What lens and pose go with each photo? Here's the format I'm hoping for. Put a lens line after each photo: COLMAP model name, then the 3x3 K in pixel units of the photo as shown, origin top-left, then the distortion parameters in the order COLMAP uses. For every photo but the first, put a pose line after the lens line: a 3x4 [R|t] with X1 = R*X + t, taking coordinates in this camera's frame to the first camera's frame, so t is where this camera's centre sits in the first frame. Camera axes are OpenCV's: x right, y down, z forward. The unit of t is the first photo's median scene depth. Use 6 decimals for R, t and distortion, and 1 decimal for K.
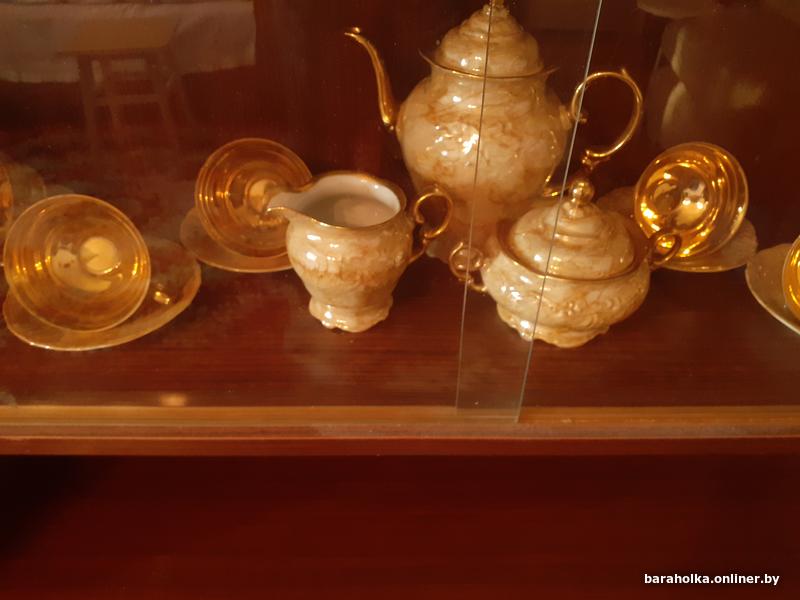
lens RADIAL K [[633.7, 0, 392.7], [0, 633.7, 298.5], [0, 0, 1]] dist [0.049975, -0.013505]
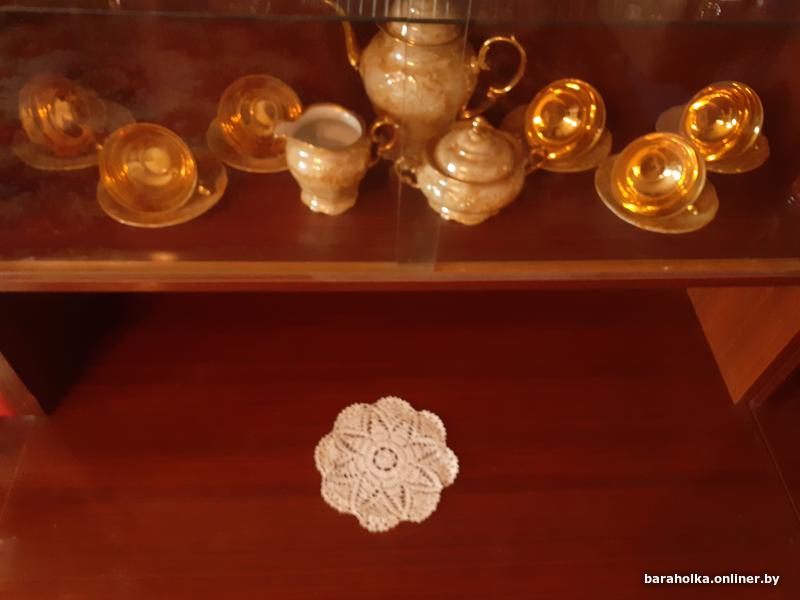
lens RADIAL K [[633.7, 0, 395.8], [0, 633.7, 293.7], [0, 0, 1]] dist [0.049975, -0.013505]
pose [[0.999065, -0.004005, 0.043049, 0.024980], [-0.005265, 0.977021, 0.213078, -0.088272], [-0.042914, -0.213105, 0.976086, -0.546253]]
